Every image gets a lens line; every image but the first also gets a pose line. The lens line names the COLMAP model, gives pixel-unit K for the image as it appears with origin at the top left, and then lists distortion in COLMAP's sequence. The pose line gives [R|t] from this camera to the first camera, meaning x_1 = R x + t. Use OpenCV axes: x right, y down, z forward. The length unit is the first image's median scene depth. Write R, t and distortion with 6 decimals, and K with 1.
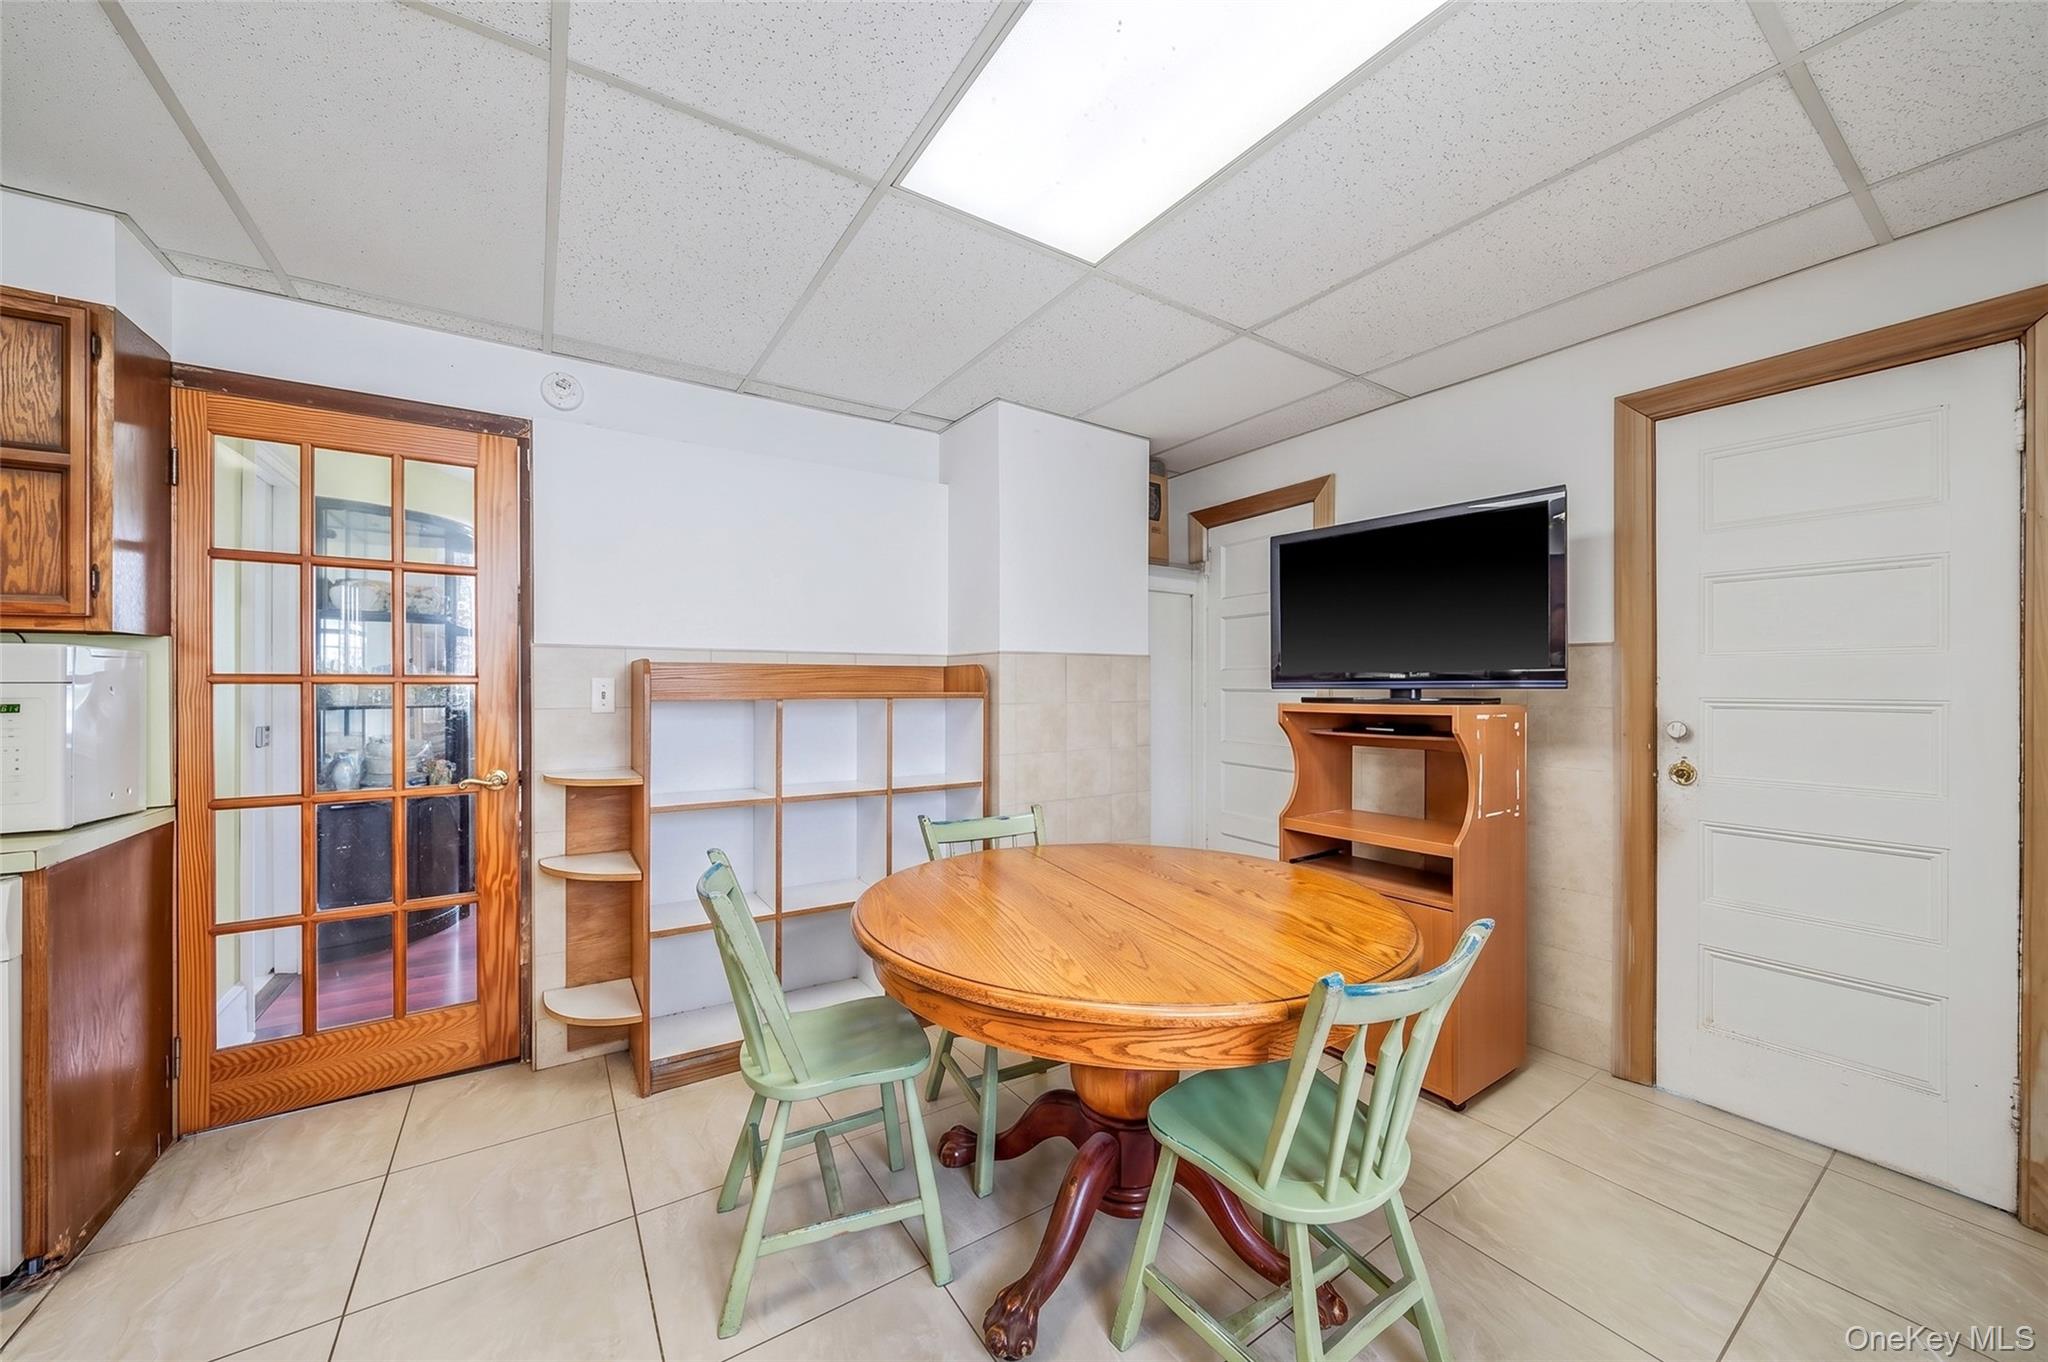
lens RADIAL K [[726.9, 0, 1023.3], [0, 726.9, 687.8], [0, 0, 1]] dist [-0.000403, -0.000251]
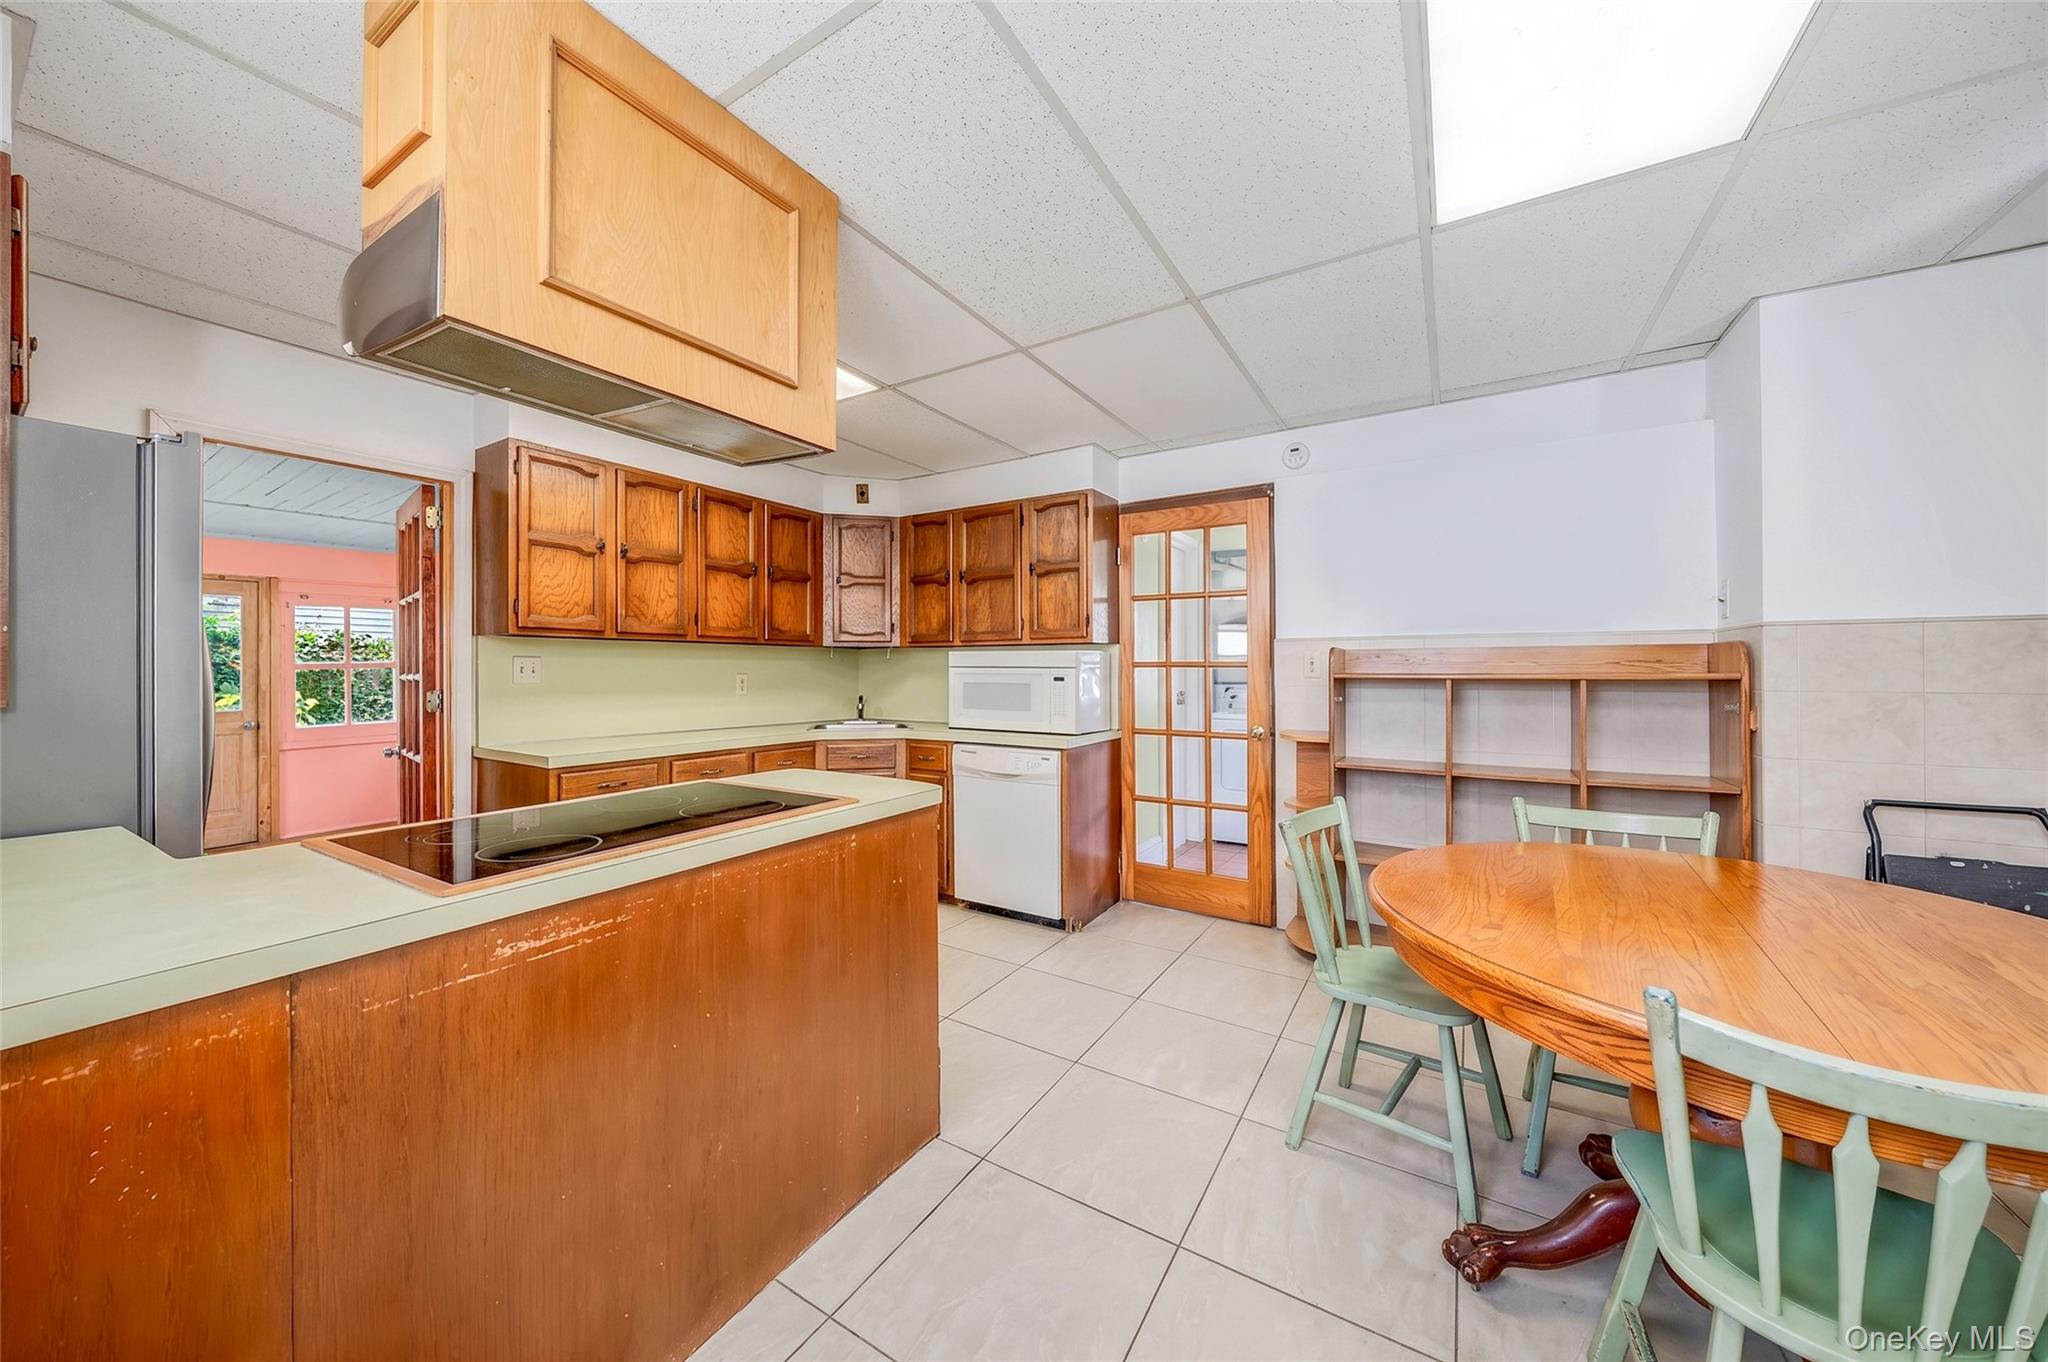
lens RADIAL K [[705.9, 0, 1021.5], [0, 705.9, 668.9], [0, 0, 1]] dist [0.000748, 0.000084]
pose [[0.420439, -0.000521, -0.907321, 0.427863], [-0.002042, 0.999997, -0.001520, 0.001767], [0.907319, 0.002491, 0.420437, -0.038604]]
